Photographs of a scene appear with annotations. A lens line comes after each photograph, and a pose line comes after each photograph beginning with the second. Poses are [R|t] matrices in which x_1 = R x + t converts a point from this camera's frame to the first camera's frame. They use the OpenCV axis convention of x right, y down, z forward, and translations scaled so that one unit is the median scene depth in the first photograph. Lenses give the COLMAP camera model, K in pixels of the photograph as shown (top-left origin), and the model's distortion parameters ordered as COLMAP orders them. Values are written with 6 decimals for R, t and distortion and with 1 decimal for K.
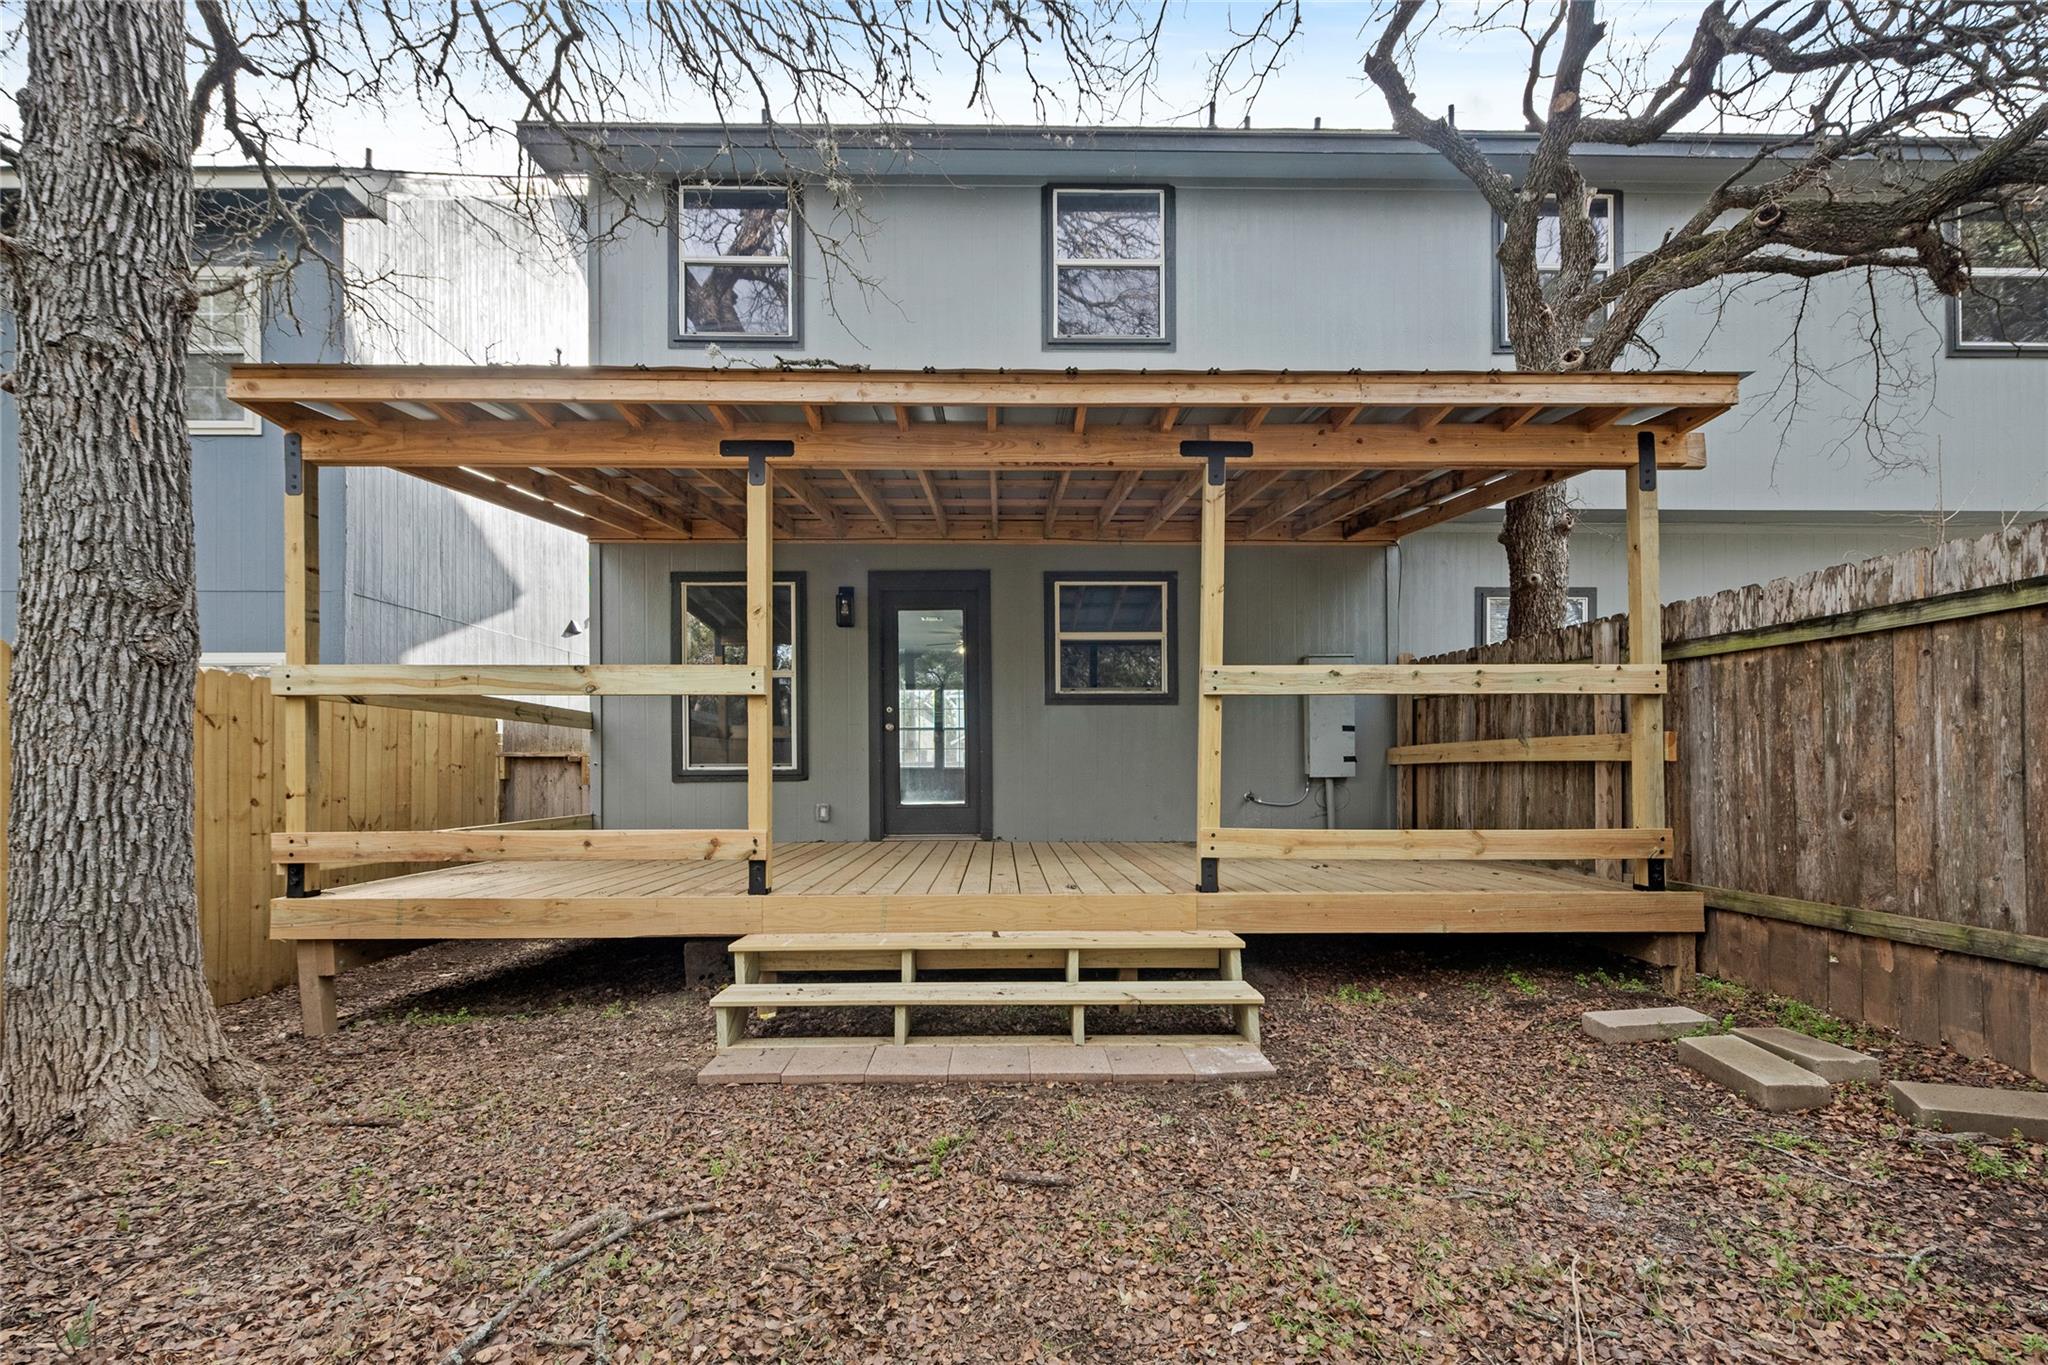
lens RADIAL K [[861.3, 0, 1021.8], [0, 861.3, 770.6], [0, 0, 1]] dist [-0.001067, -0.000914]
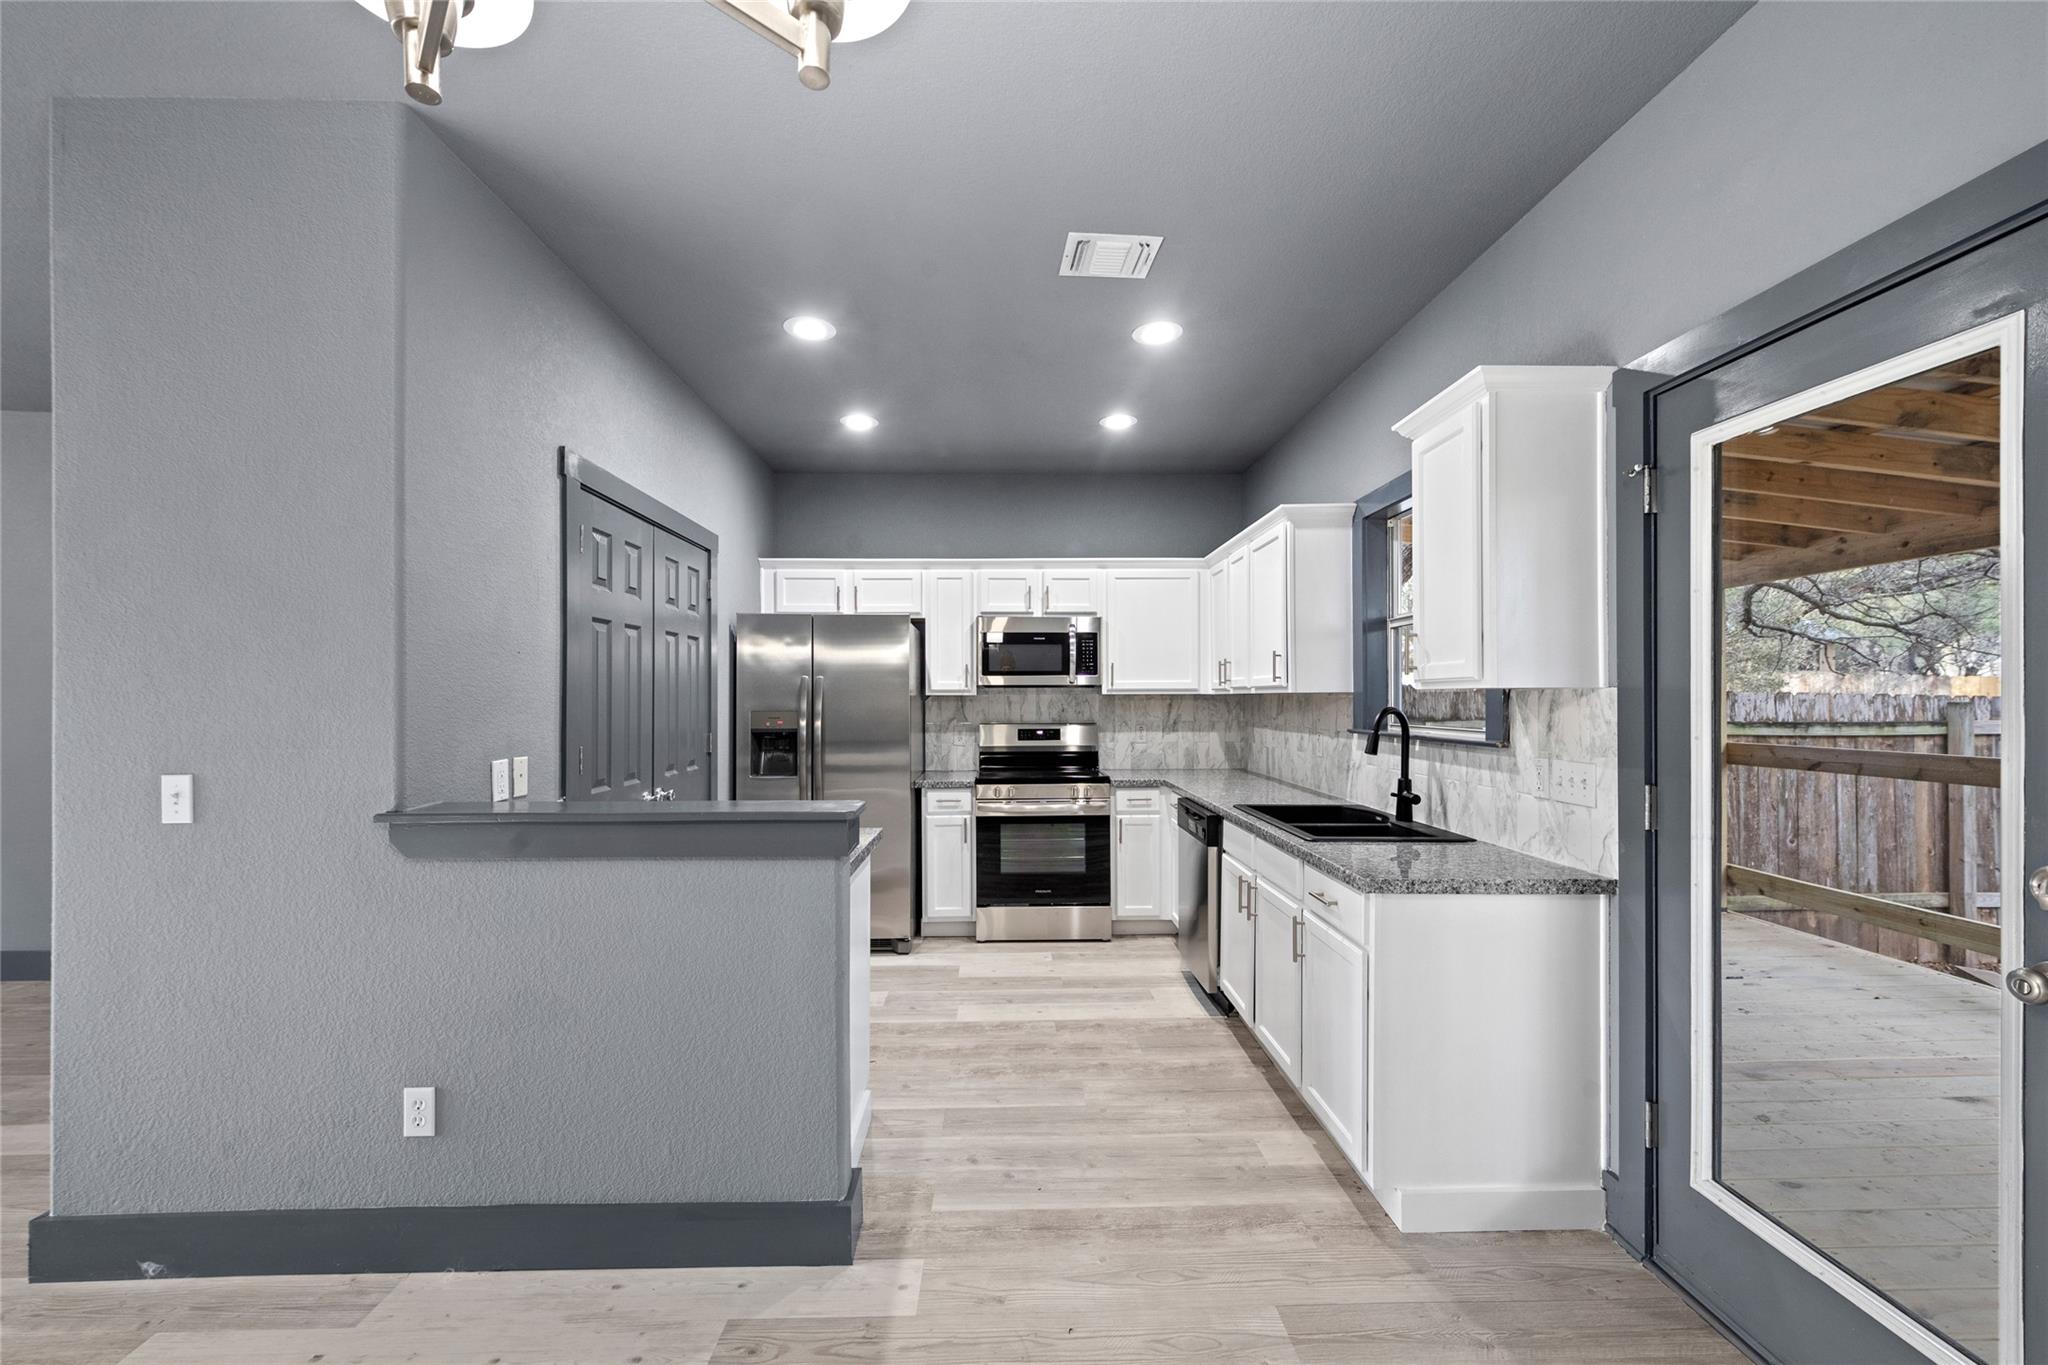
lens RADIAL K [[836.5, 0, 1016.1], [0, 836.5, 693.6], [0, 0, 1]] dist [0.001284, -0.000806]
pose [[-0.011005, 0.007691, 0.999910, -0.560244], [0.002641, 0.999967, -0.007662, -0.189684], [-0.999936, 0.002556, -0.011025, 2.103128]]
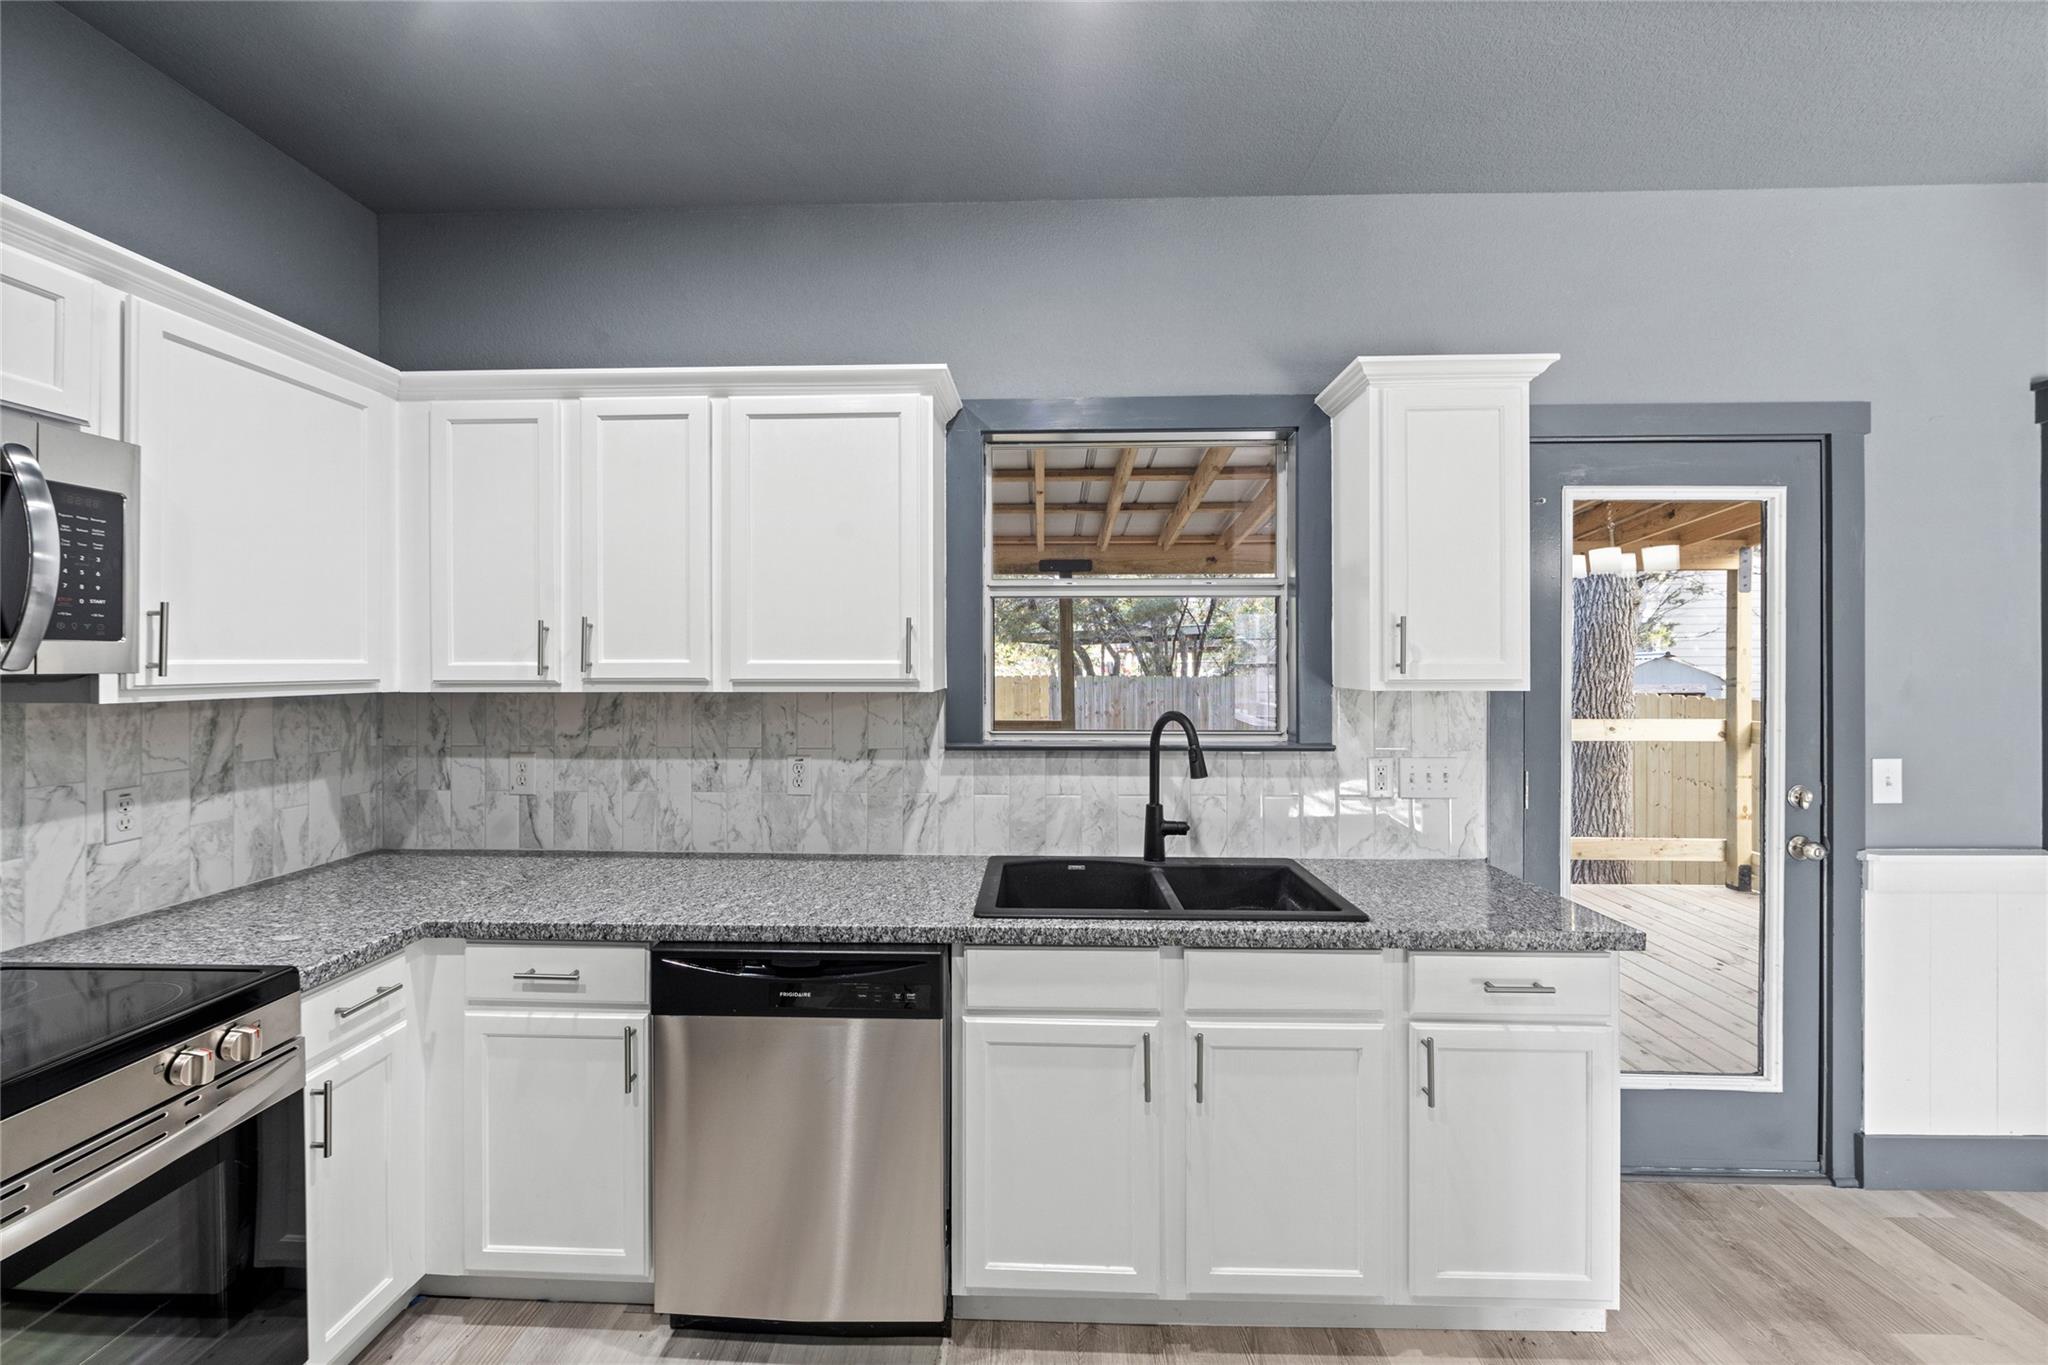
lens RADIAL K [[823.9, 0, 1024.2], [0, 823.9, 663.7], [0, 0, 1]] dist [-0.003347, -0.000843]
pose [[-0.998957, 0.003869, 0.045500, 0.227112], [0.003911, 0.999992, 0.000841, -0.213419], [-0.045496, 0.001018, -0.998964, 2.299132]]
